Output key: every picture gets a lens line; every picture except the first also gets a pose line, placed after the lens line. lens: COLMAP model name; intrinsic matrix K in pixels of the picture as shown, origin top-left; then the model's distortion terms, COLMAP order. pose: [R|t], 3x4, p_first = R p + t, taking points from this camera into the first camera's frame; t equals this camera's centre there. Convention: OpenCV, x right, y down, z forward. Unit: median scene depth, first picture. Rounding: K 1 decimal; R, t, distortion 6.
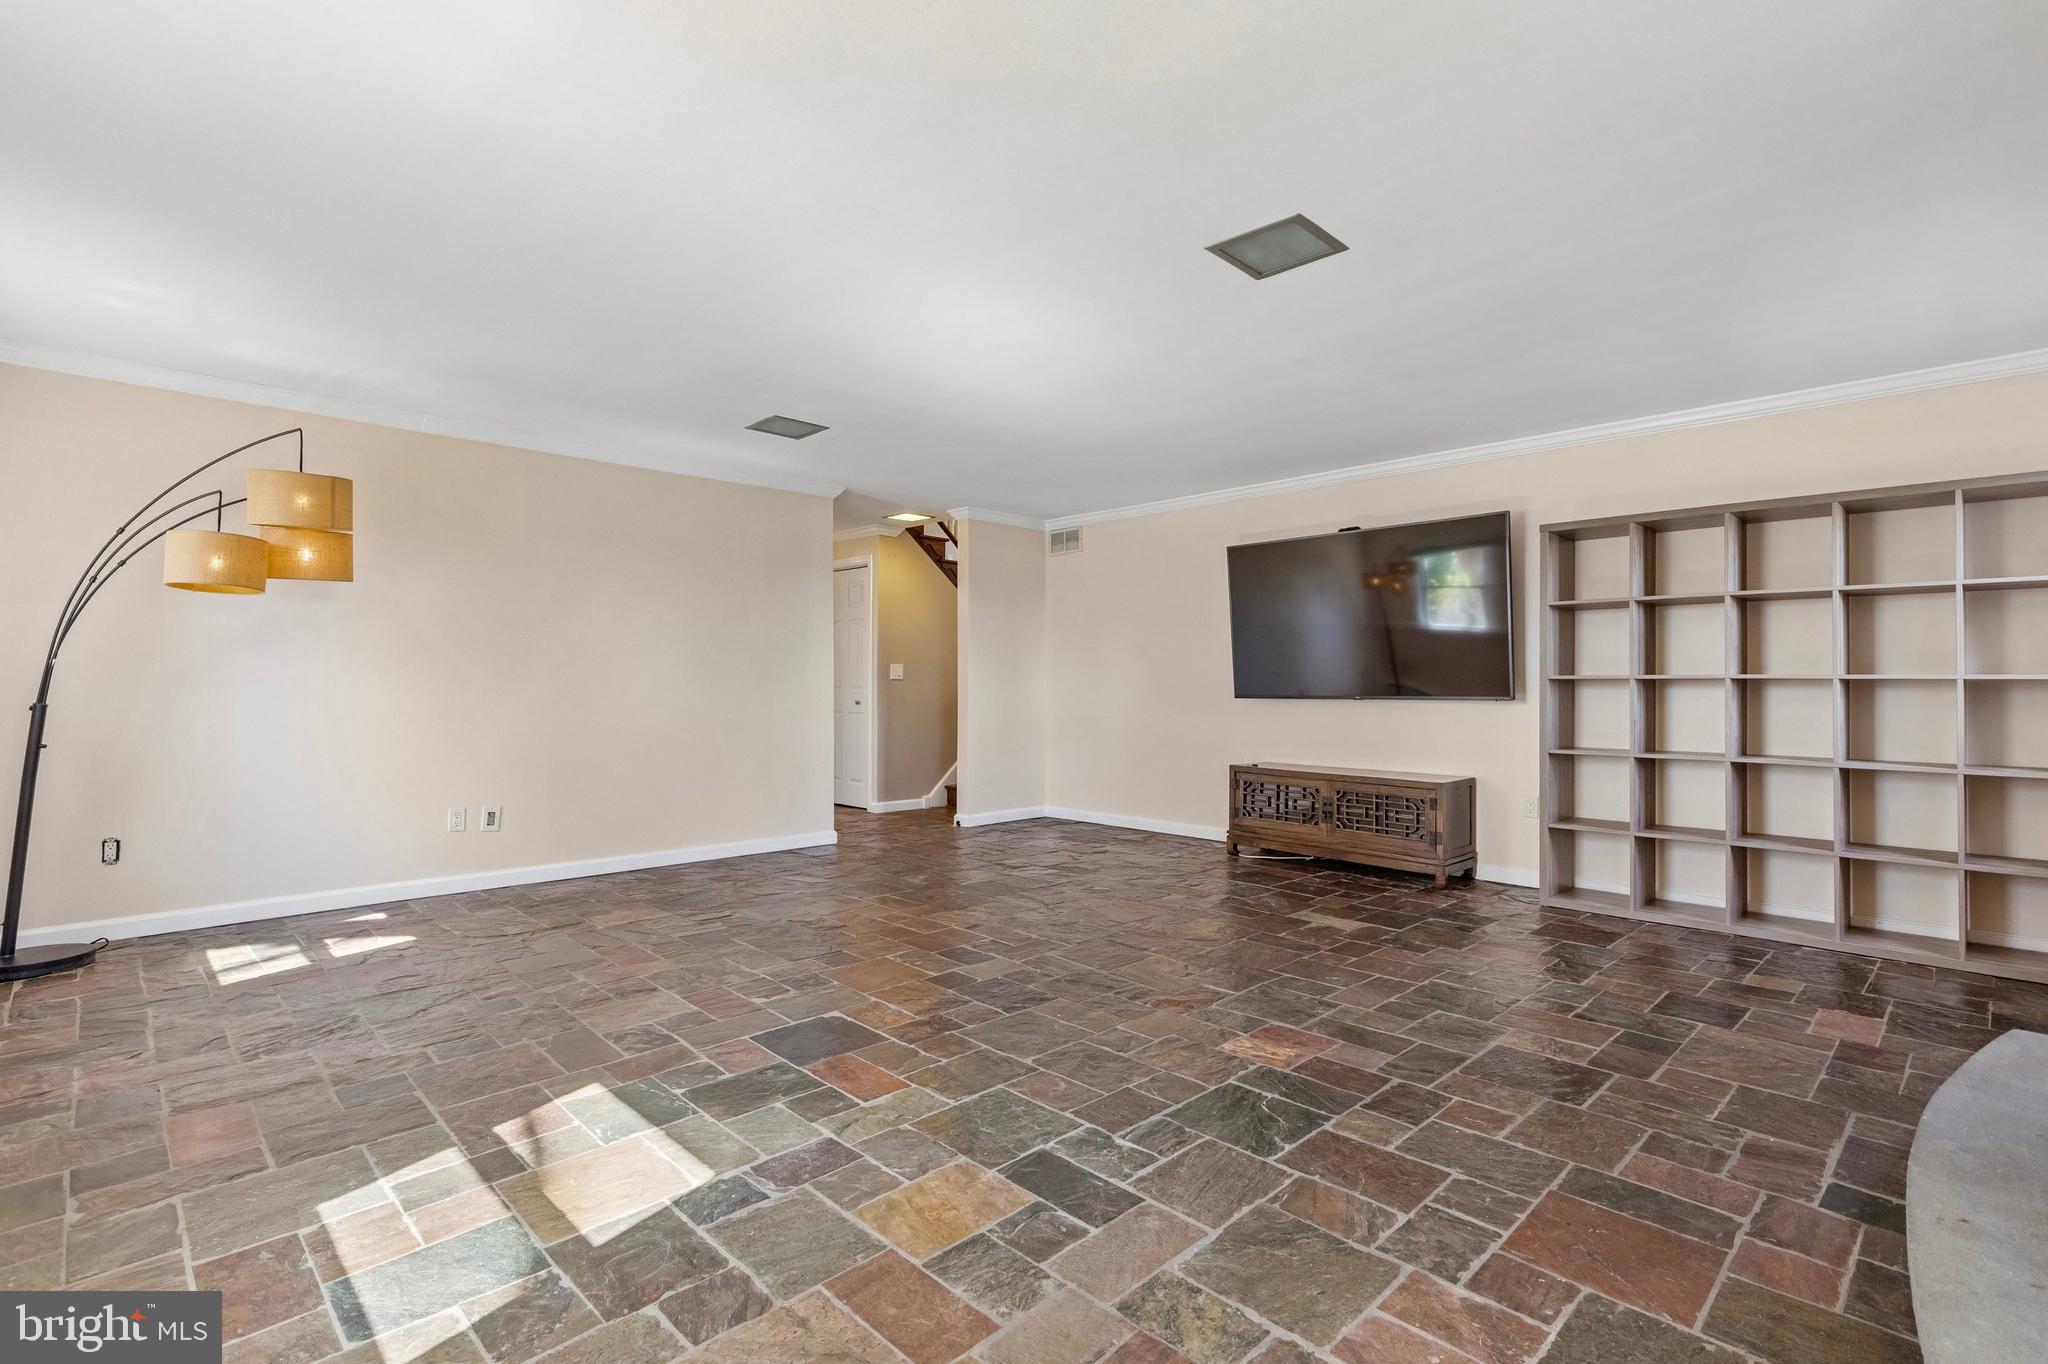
lens RADIAL K [[963.7, 0, 1039.9], [0, 963.7, 705.8], [0, 0, 1]] dist [0.000127, -0.000215]
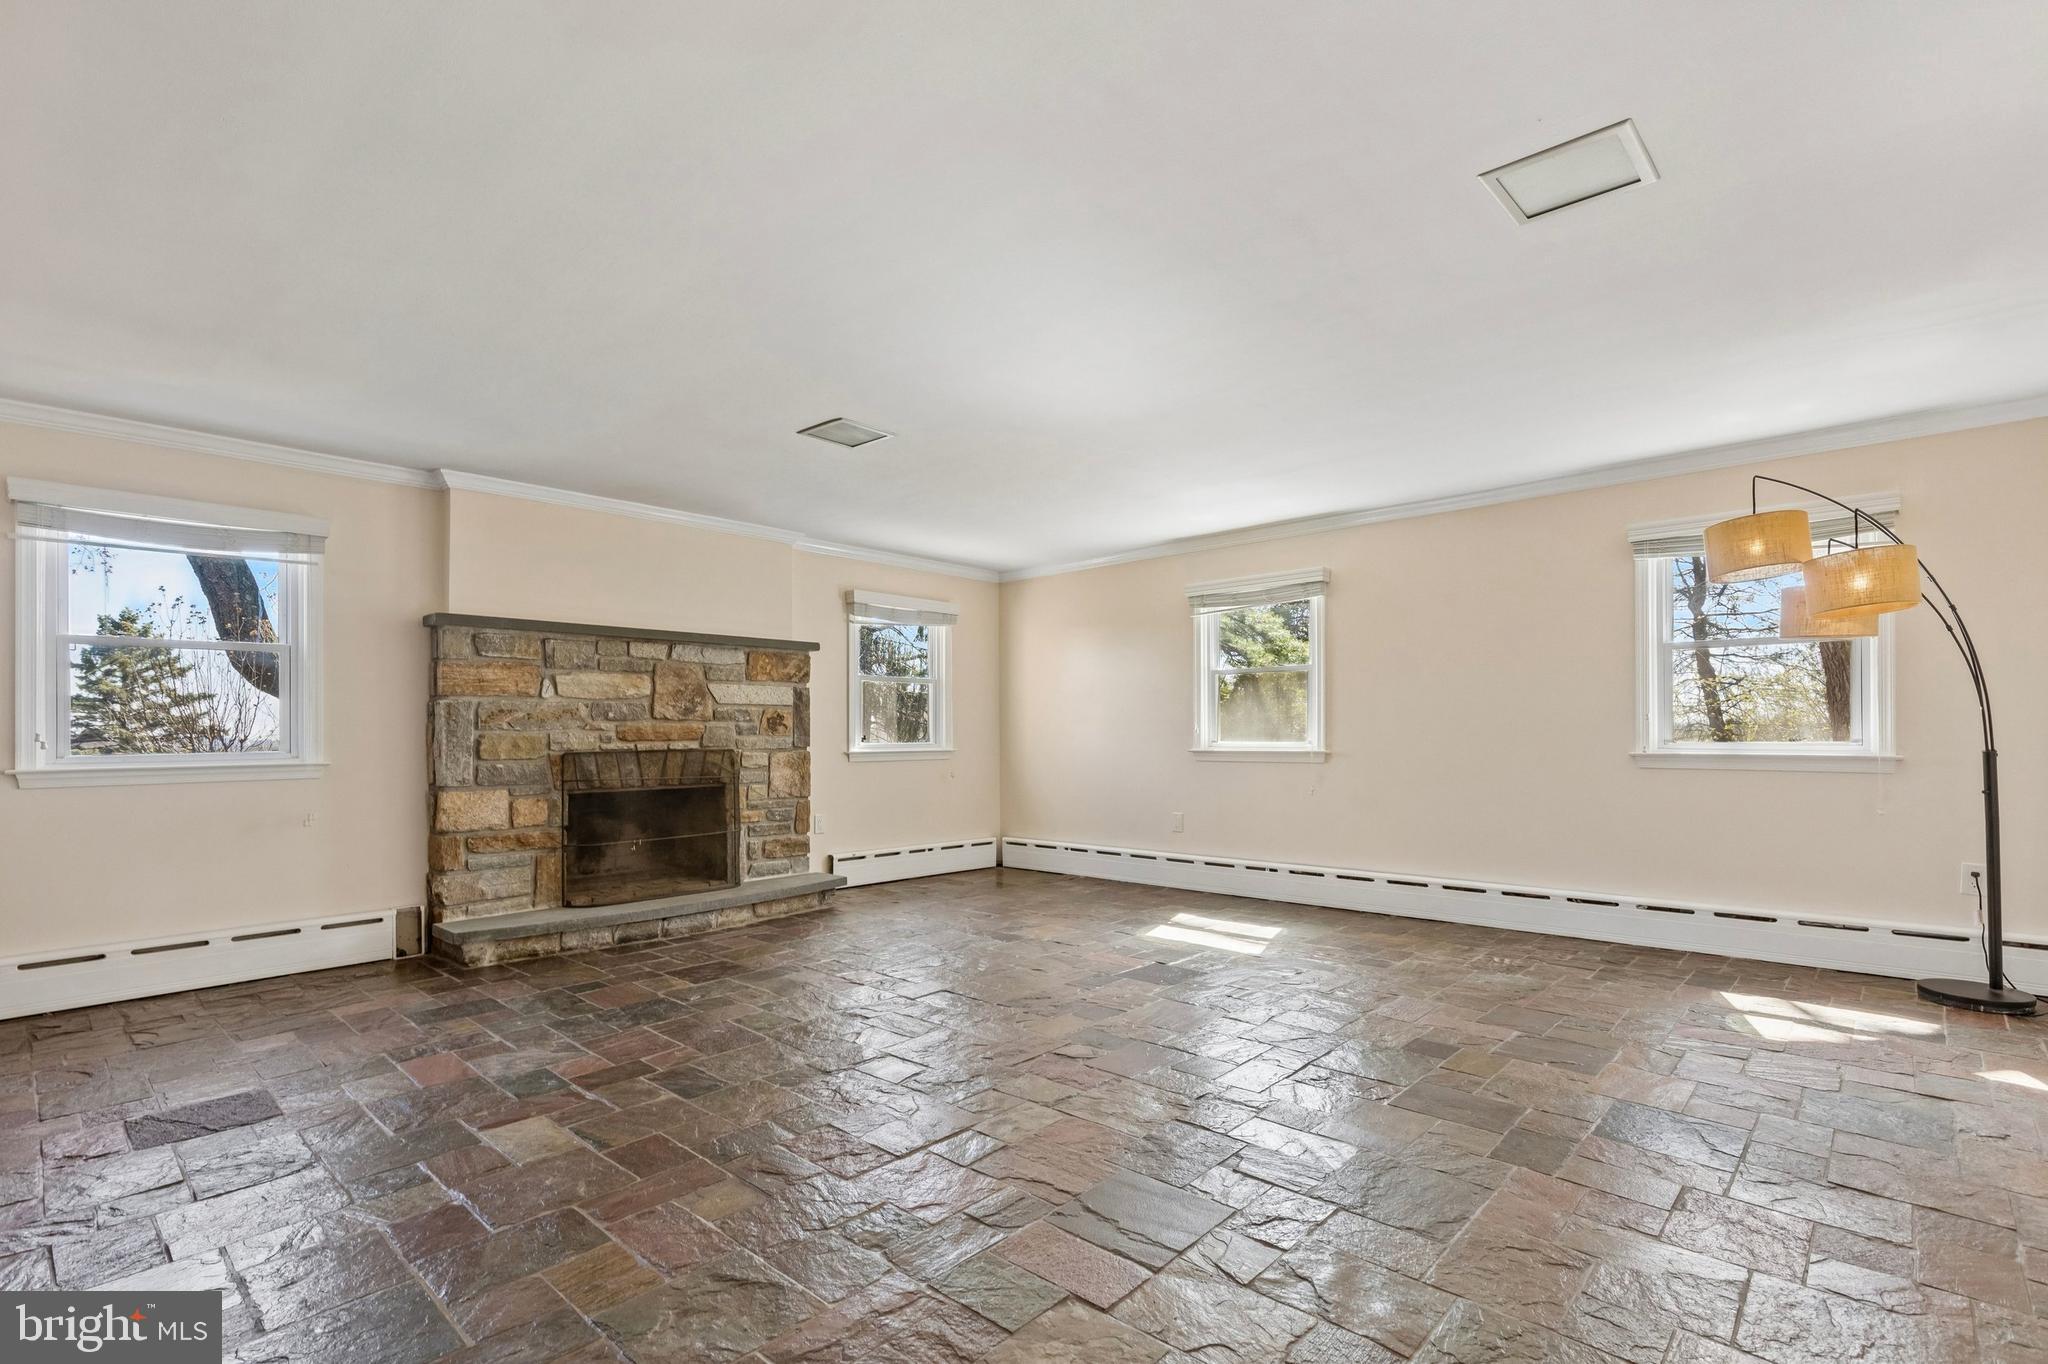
lens RADIAL K [[936.1, 0, 1043.8], [0, 936.1, 714.6], [0, 0, 1]] dist [-0.001330, -0.000047]
pose [[-0.999153, 0.002261, -0.041080, 0.008903], [0.001842, 0.999946, 0.010247, -0.075307], [0.041101, 0.010163, -0.999103, 2.726570]]
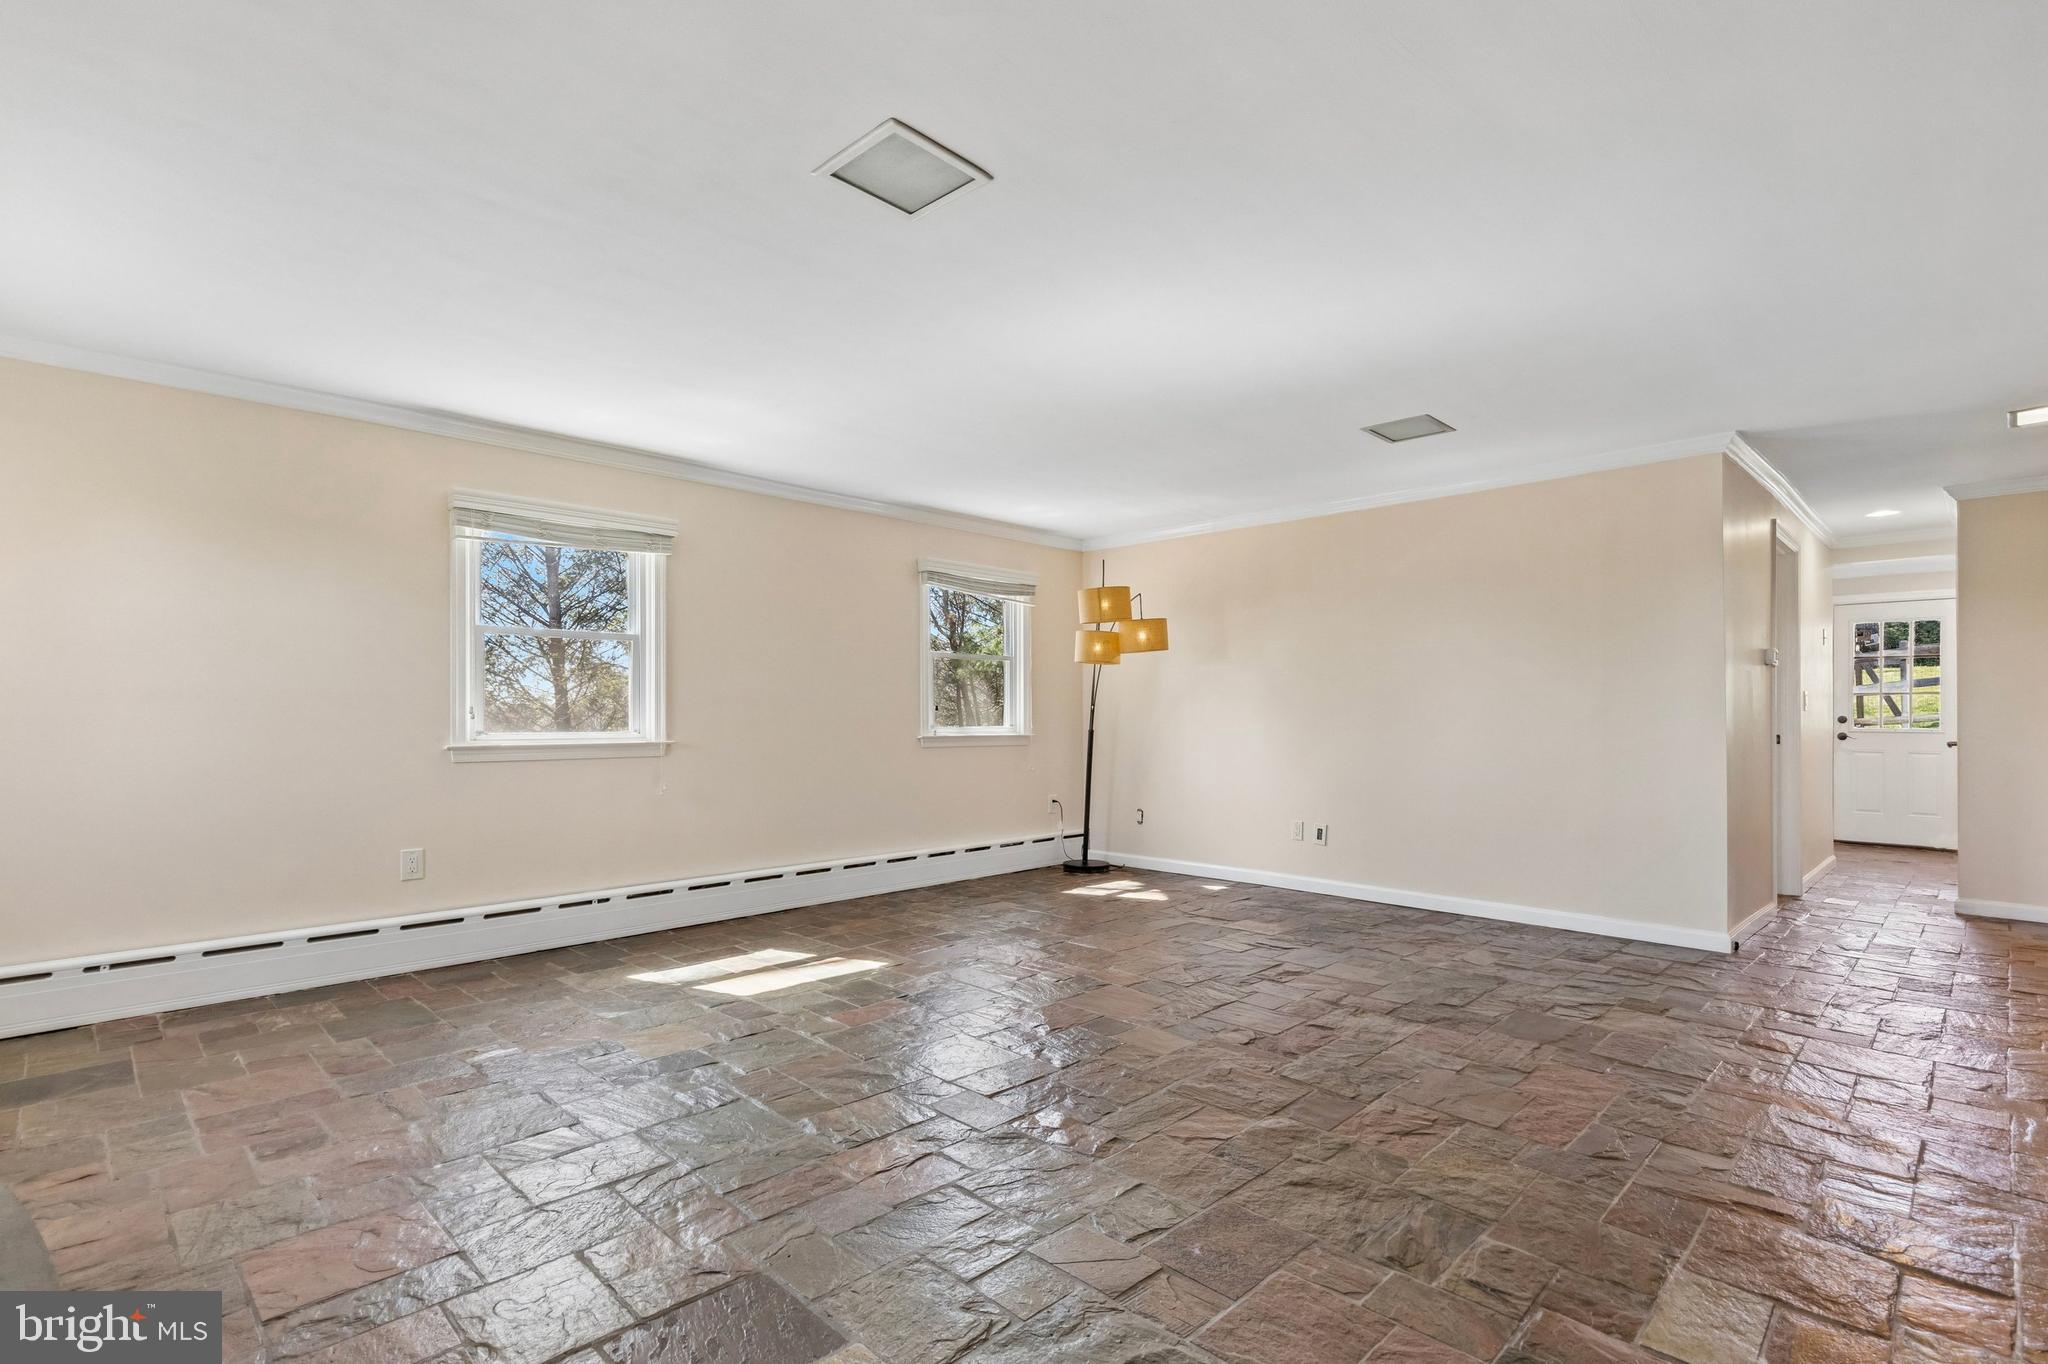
lens RADIAL K [[963.7, 0, 1039.9], [0, 963.7, 705.8], [0, 0, 1]] dist [0.000127, -0.000215]
pose [[-0.000250, -0.018072, -0.999837, 1.161555], [-0.025209, 0.999519, -0.018060, -0.017678], [0.999682, 0.025201, -0.000705, 1.244870]]
